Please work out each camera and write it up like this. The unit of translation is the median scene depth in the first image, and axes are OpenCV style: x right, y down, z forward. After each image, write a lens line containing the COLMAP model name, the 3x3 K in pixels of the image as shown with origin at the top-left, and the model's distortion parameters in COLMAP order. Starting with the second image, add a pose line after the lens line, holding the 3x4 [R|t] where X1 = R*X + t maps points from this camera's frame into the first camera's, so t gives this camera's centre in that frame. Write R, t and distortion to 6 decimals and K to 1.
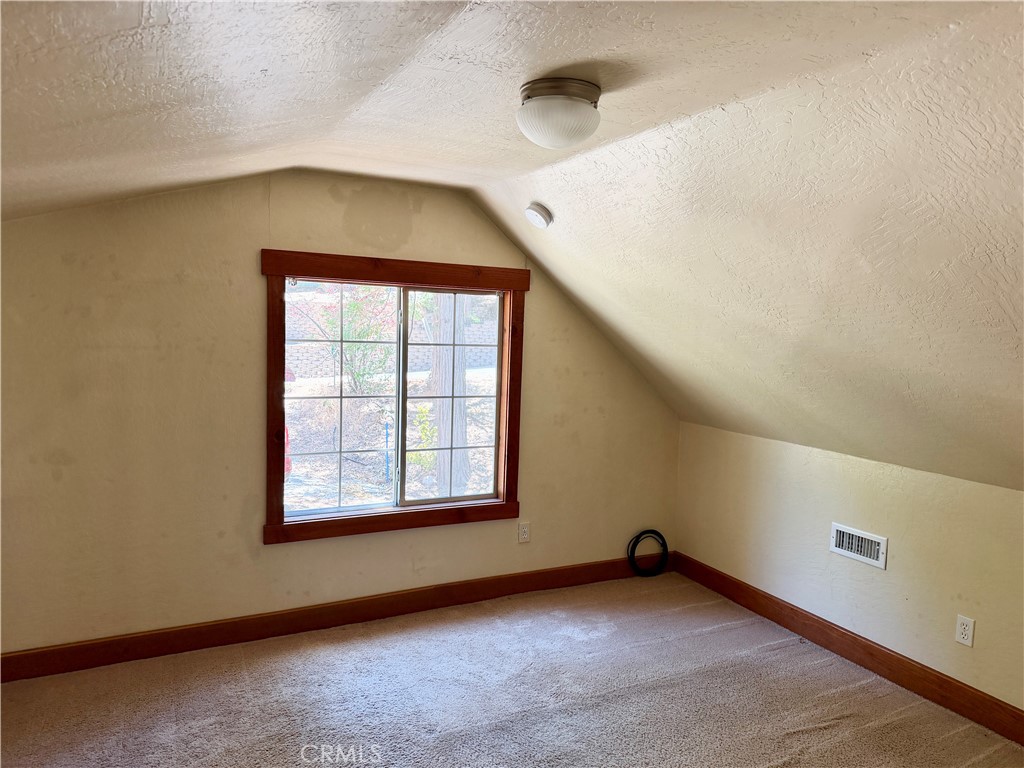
lens RADIAL K [[720.8, 0, 512.0], [0, 720.8, 384.0], [0, 0, 1]] dist [0.002395, 0.000385]
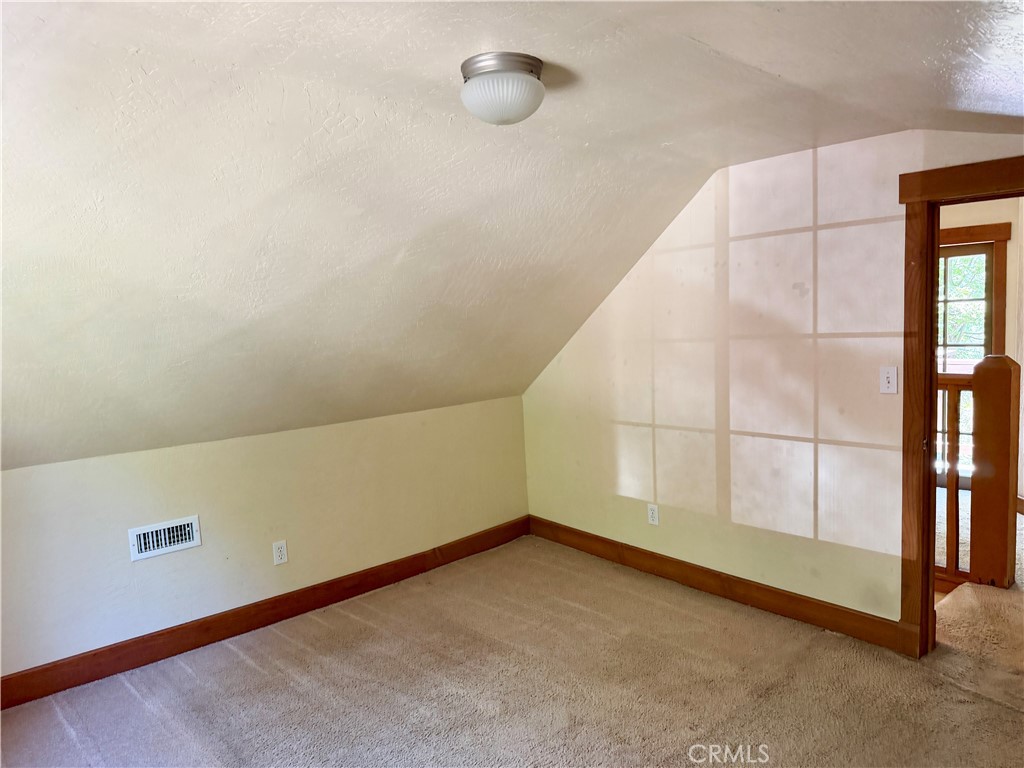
lens RADIAL K [[720.8, 0, 512.0], [0, 720.8, 384.0], [0, 0, 1]] dist [0.002395, 0.000385]
pose [[-0.269608, -0.110859, 0.956568, -0.574984], [0.108228, 0.983569, 0.144492, -0.073474], [-0.956869, 0.142483, -0.253181, 0.800582]]
